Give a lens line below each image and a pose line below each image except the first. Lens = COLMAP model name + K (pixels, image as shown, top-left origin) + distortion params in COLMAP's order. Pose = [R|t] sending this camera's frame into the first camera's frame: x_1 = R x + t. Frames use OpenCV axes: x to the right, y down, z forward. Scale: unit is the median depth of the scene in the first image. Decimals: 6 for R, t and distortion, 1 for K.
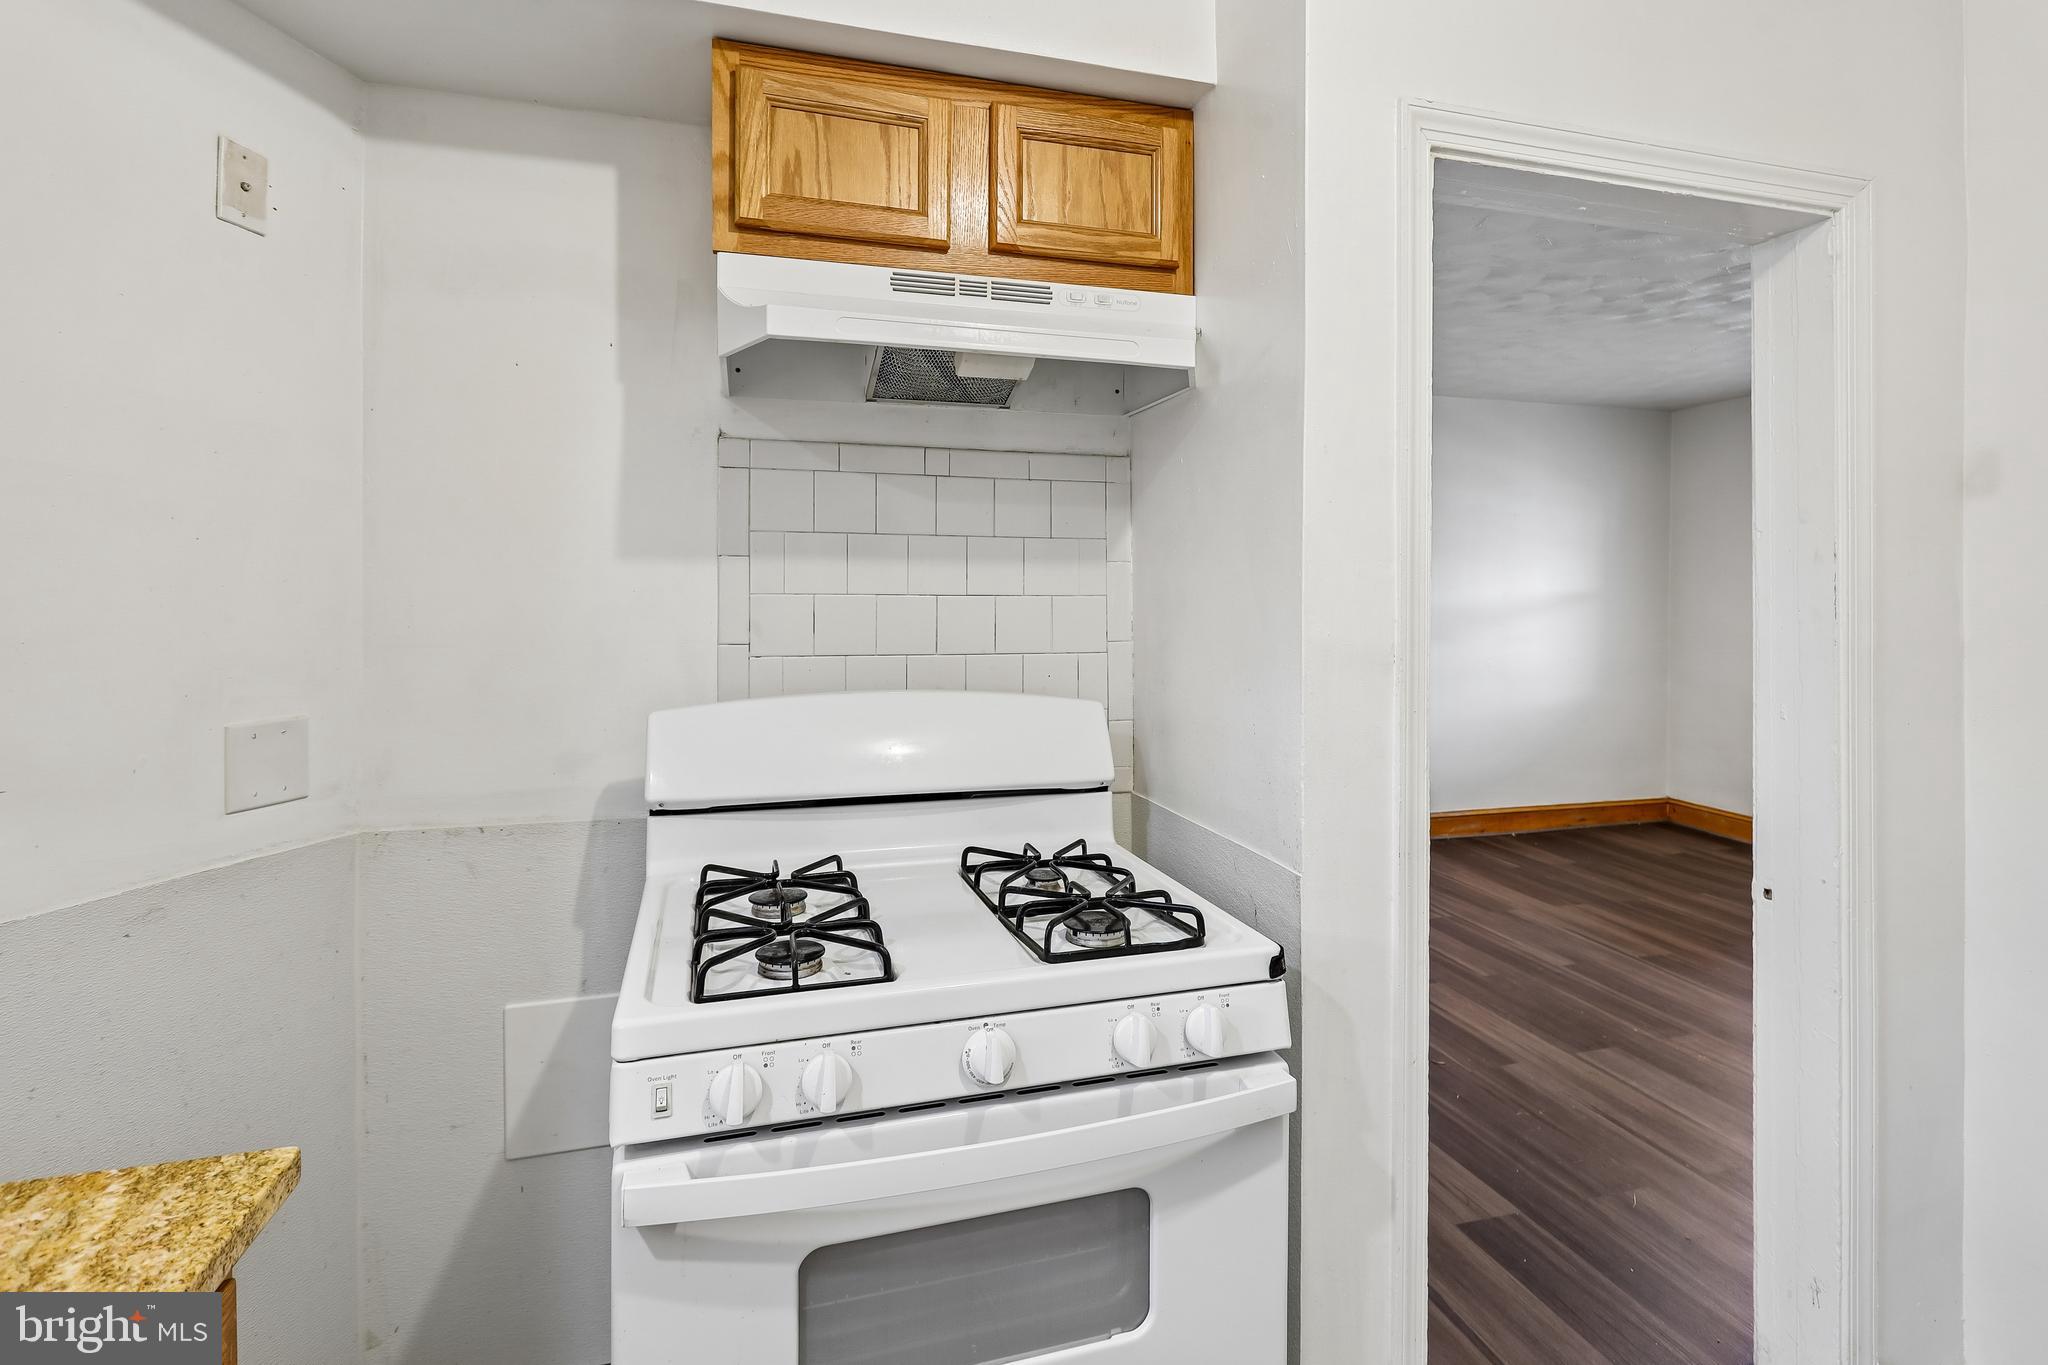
lens RADIAL K [[1004.1, 0, 1027.4], [0, 1004.1, 608.4], [0, 0, 1]] dist [-0.000878, 0.000551]
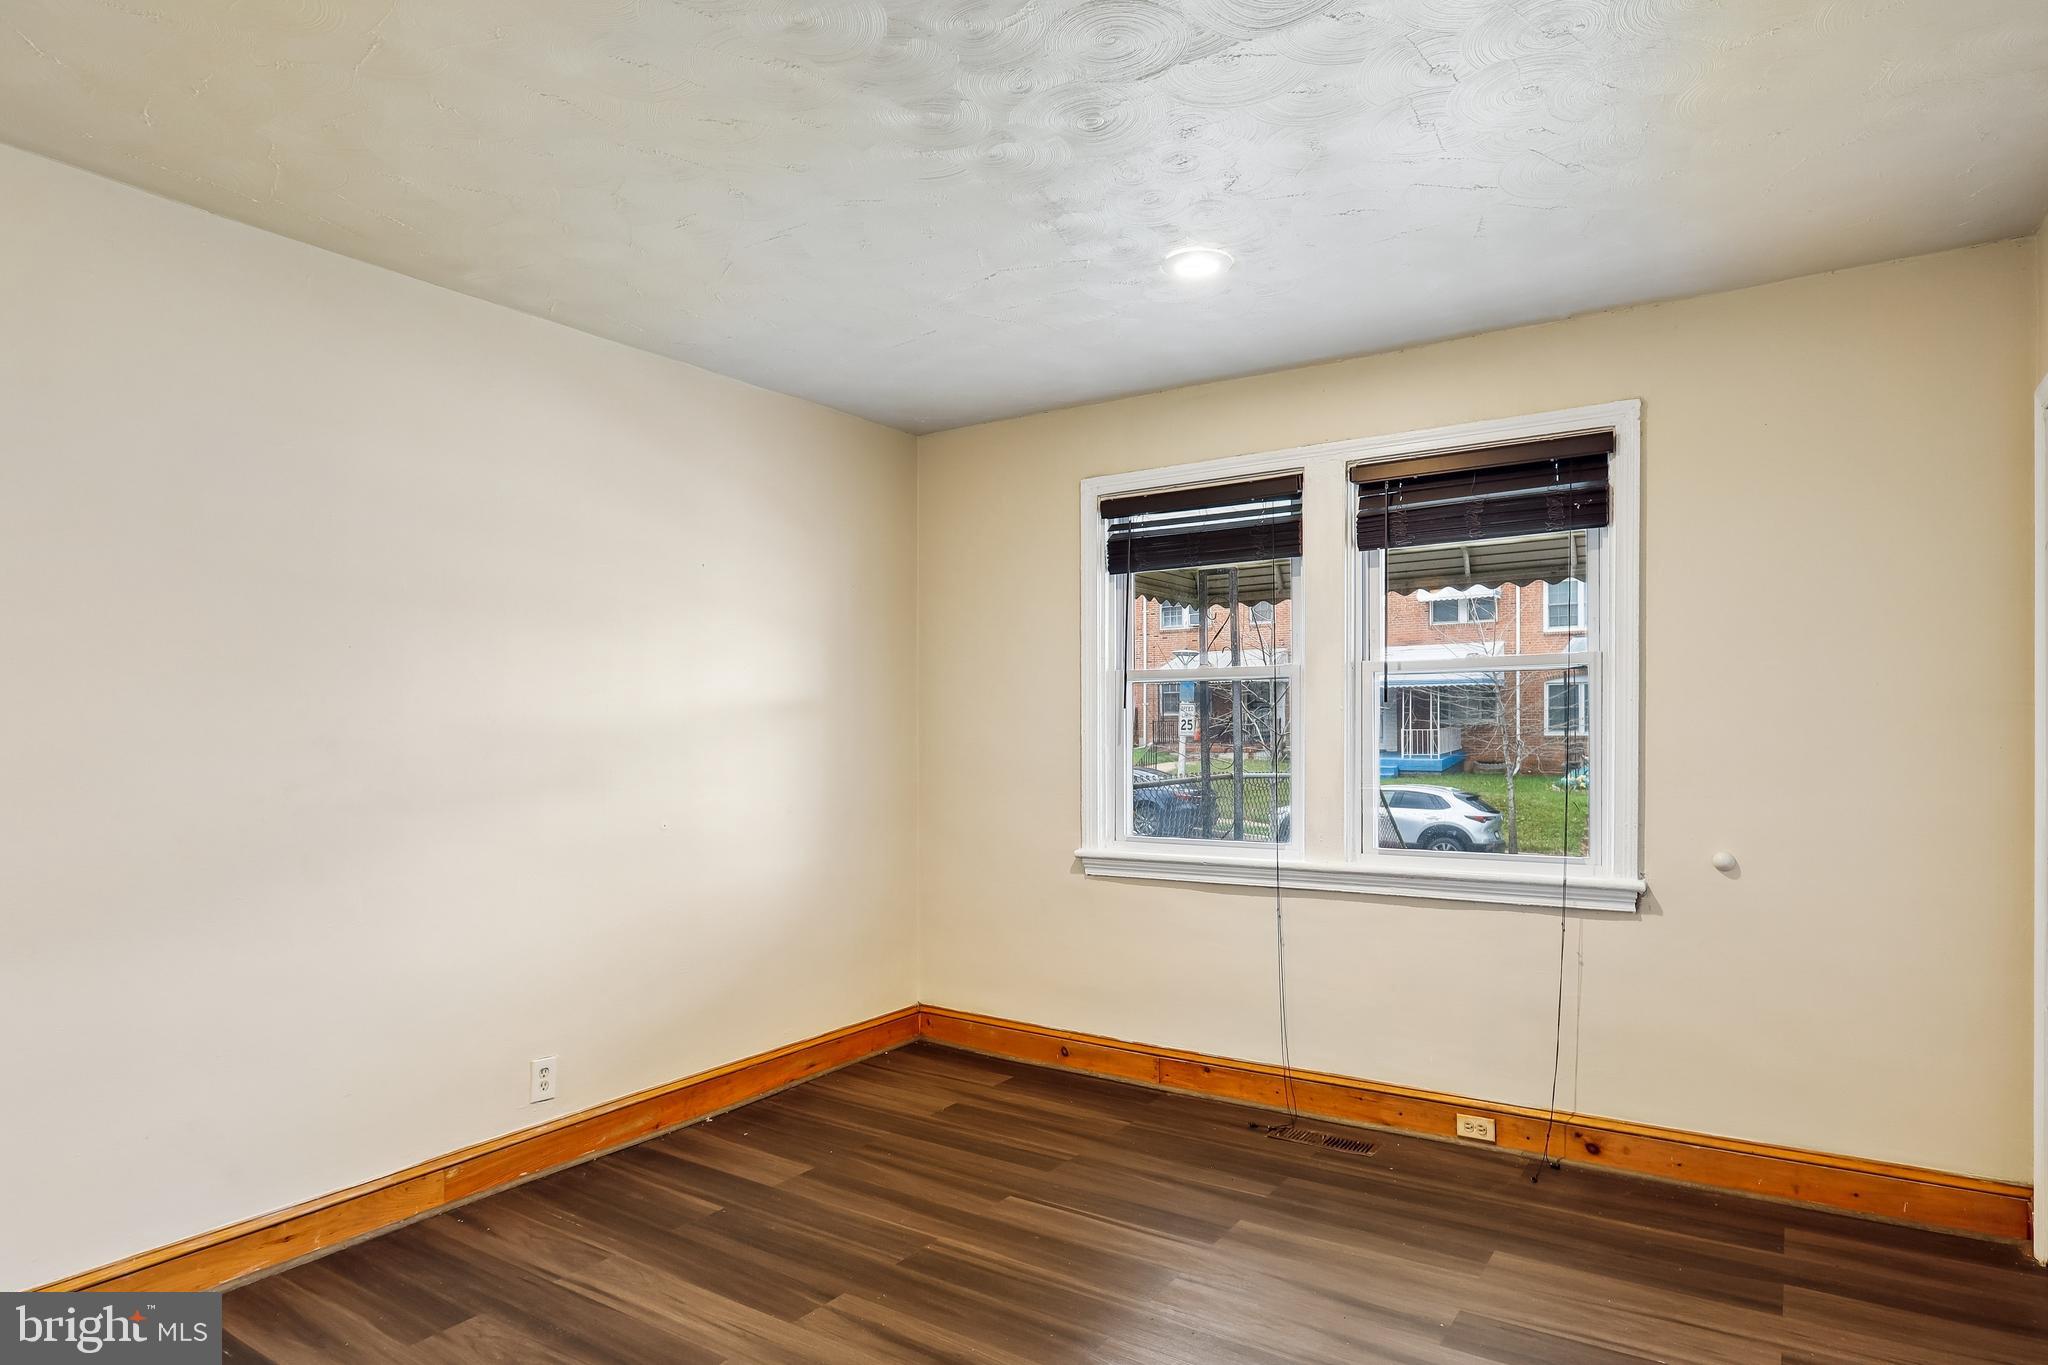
lens RADIAL K [[1197.8, 0, 1028.6], [0, 1197.8, 731.3], [0, 0, 1]] dist [-0.003600, 0.002877]
pose [[0.753541, -0.006460, 0.657369, 0.174677], [0.008408, 0.999965, 0.000188, 0.005385], [-0.657347, 0.005386, 0.753568, 0.364293]]
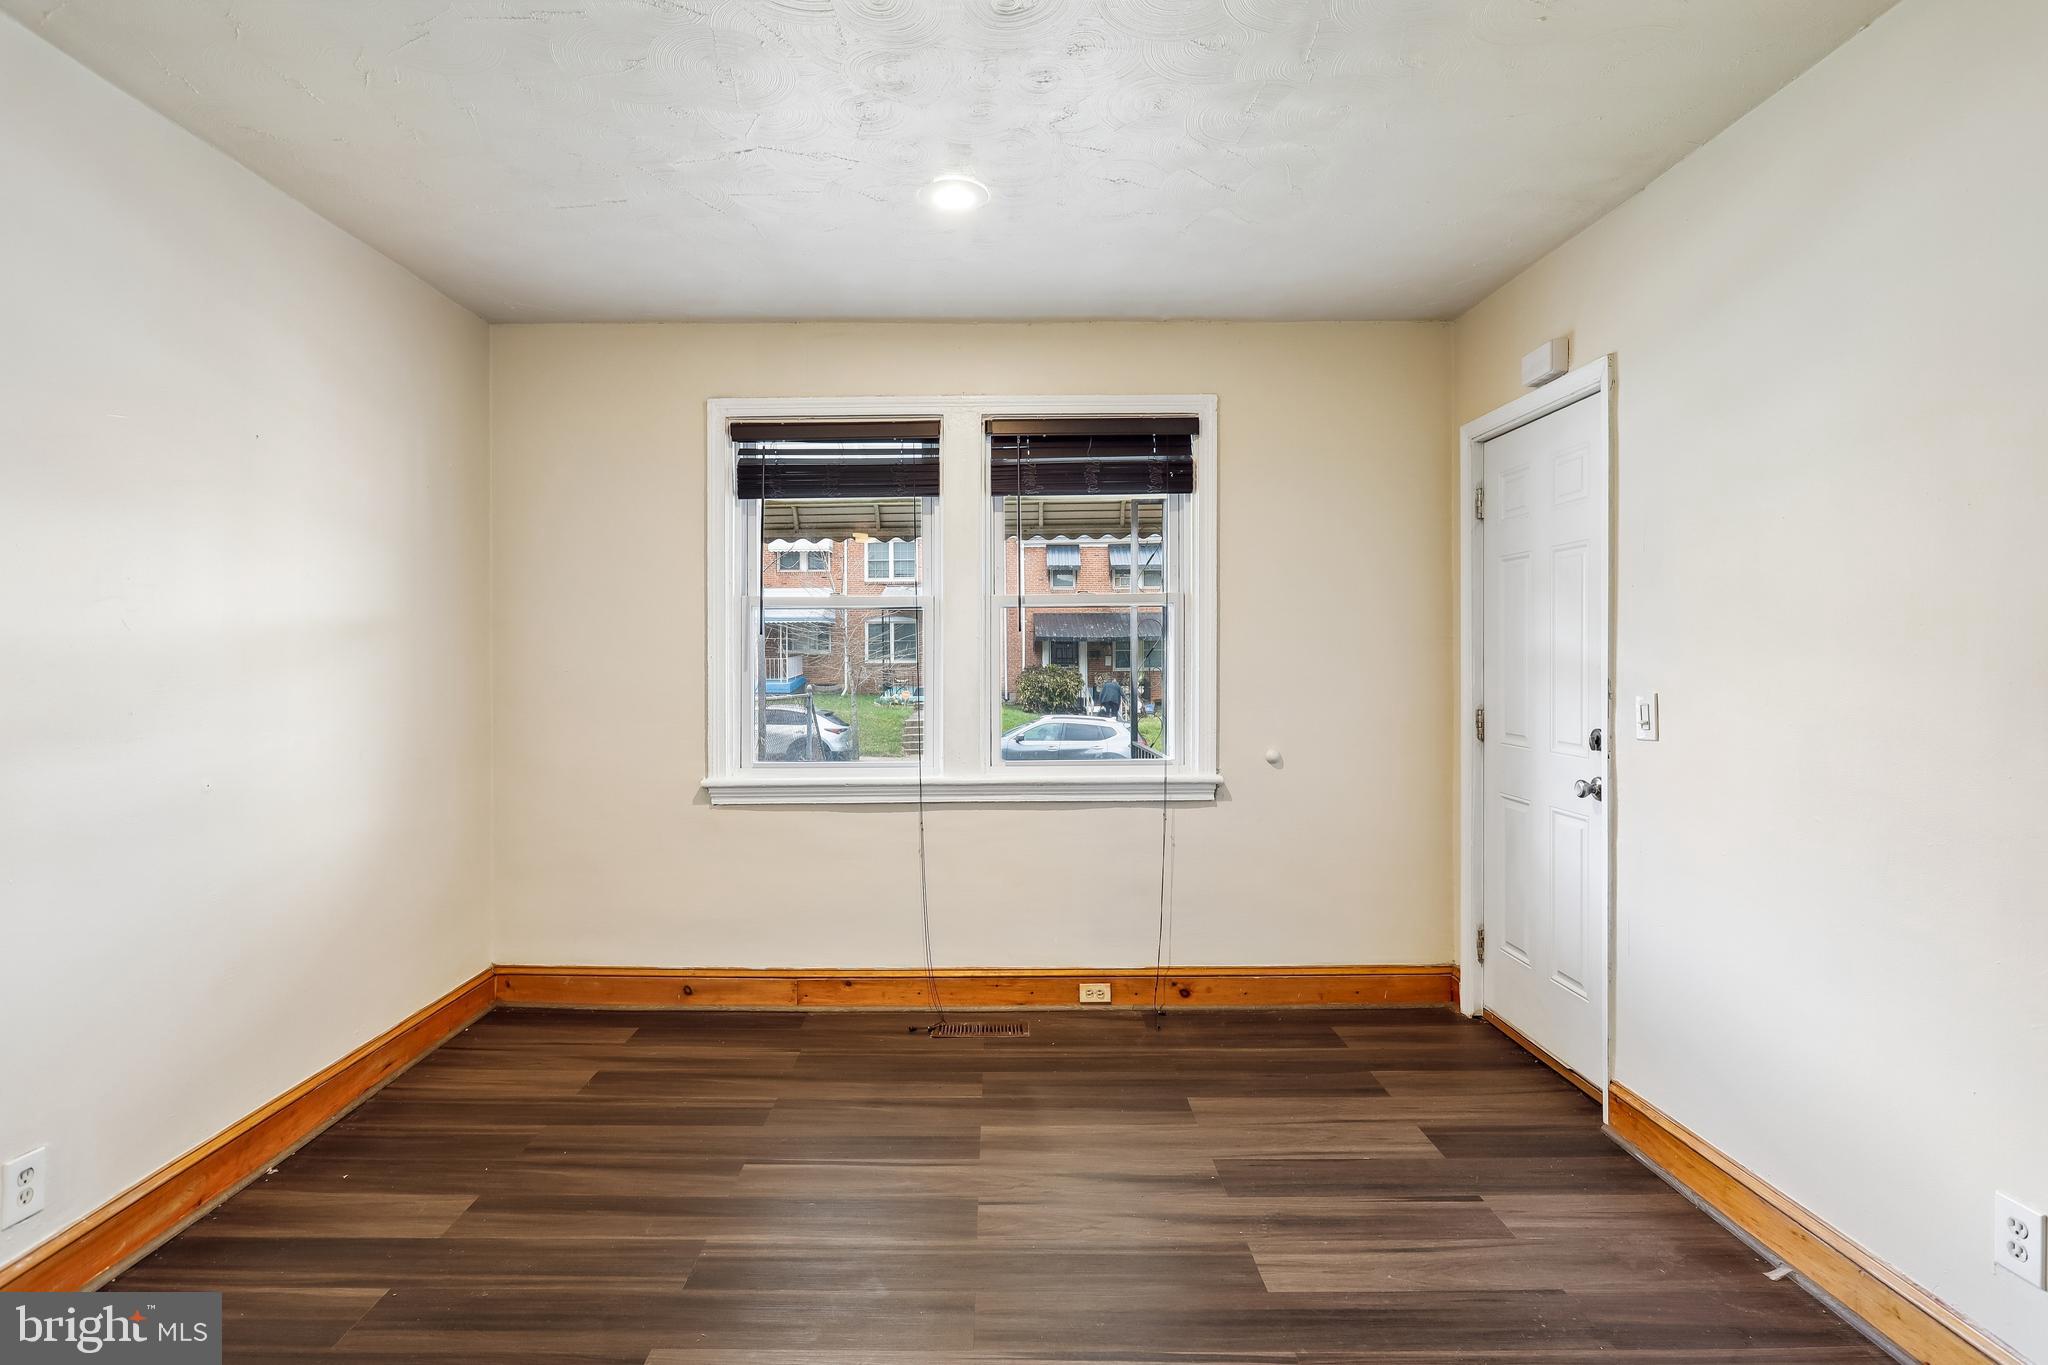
lens RADIAL K [[1005.6, 0, 1025.2], [0, 1005.6, 659.8], [0, 0, 1]] dist [0.001086, 0.002137]
pose [[0.258716, -0.006690, 0.965930, 0.150649], [0.008076, 0.999956, 0.004763, 0.005809], [-0.965920, 0.006569, 0.258758, 0.571576]]
